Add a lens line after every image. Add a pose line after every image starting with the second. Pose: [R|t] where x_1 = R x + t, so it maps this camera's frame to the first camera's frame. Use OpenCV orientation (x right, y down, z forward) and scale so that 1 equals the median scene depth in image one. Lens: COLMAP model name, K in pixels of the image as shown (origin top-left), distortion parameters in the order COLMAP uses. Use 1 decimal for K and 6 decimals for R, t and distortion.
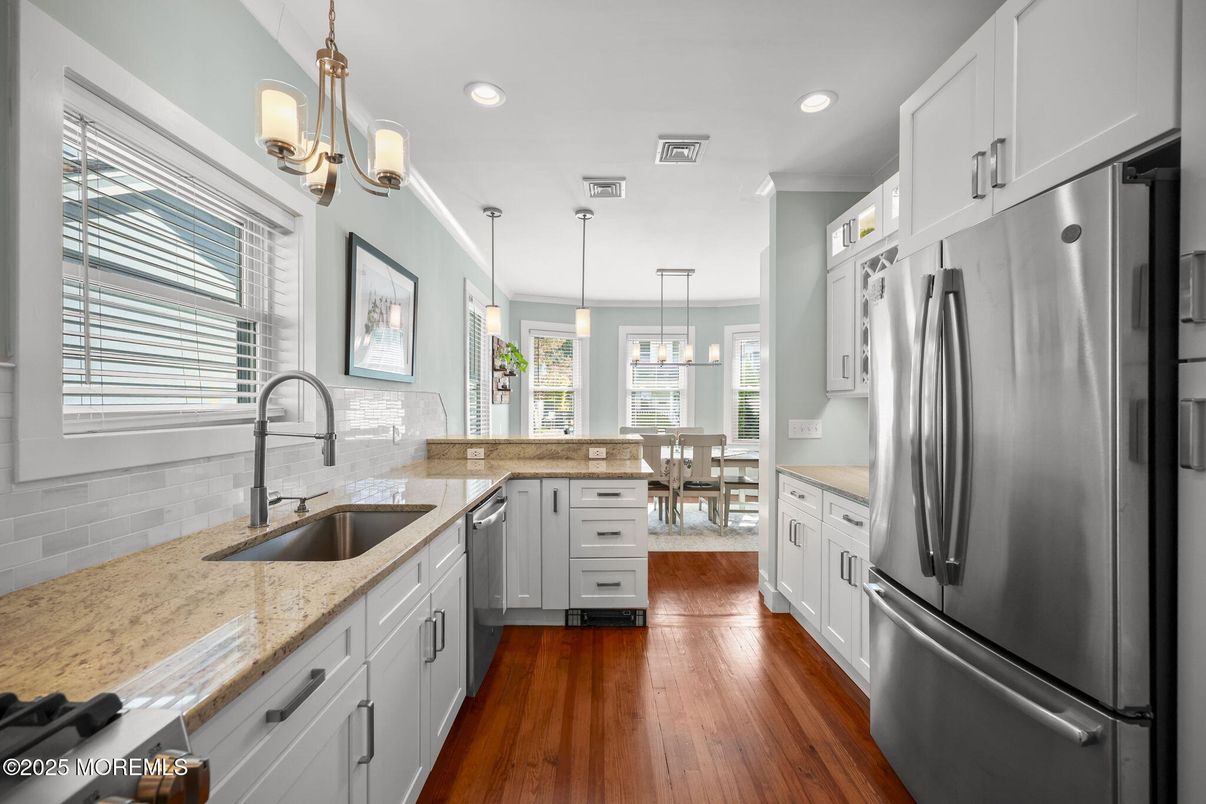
lens RADIAL K [[493.5, 0, 611.2], [0, 493.5, 404.5], [0, 0, 1]] dist [-0.001308, 0.000077]
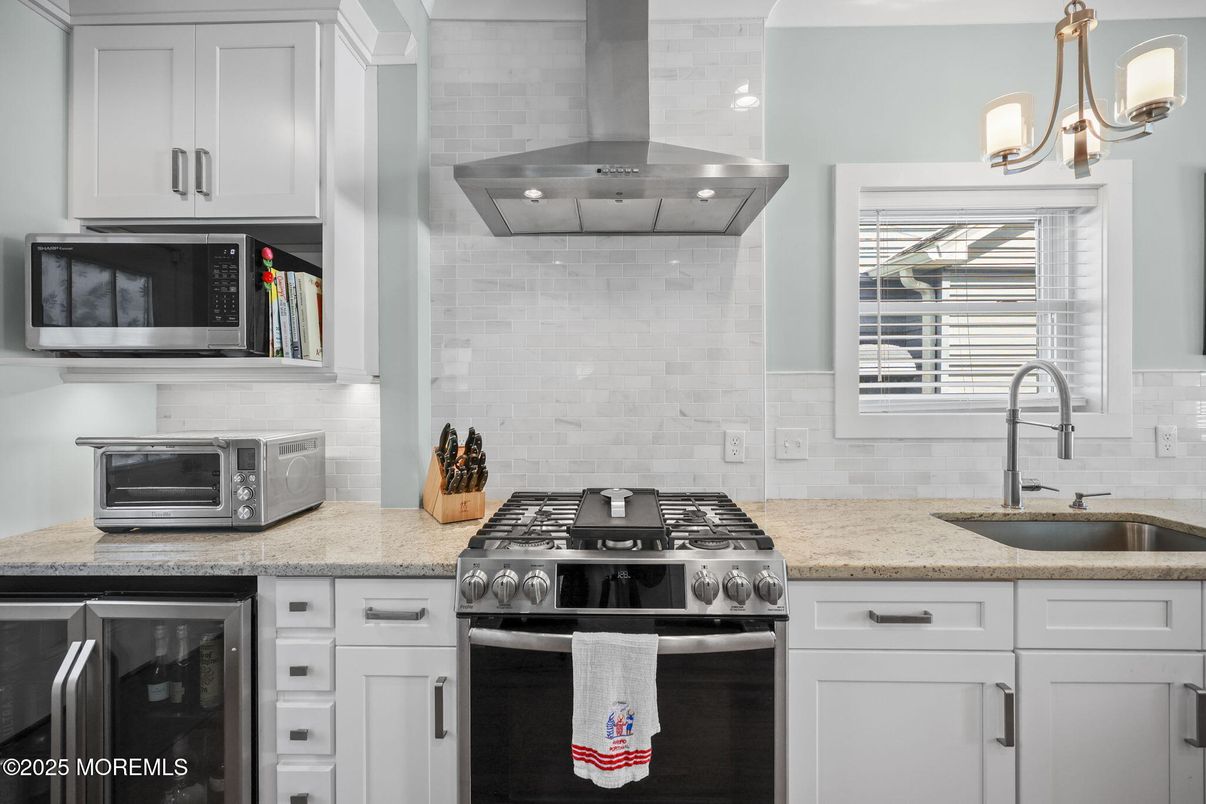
lens RADIAL K [[493.5, 0, 607.1], [0, 493.5, 395.1], [0, 0, 1]] dist [-0.001308, 0.000077]
pose [[-0.044376, 0.001008, -0.999014, 0.399190], [0.001329, 0.999999, 0.000950, -0.000290], [0.999014, -0.001286, -0.044377, 0.162710]]
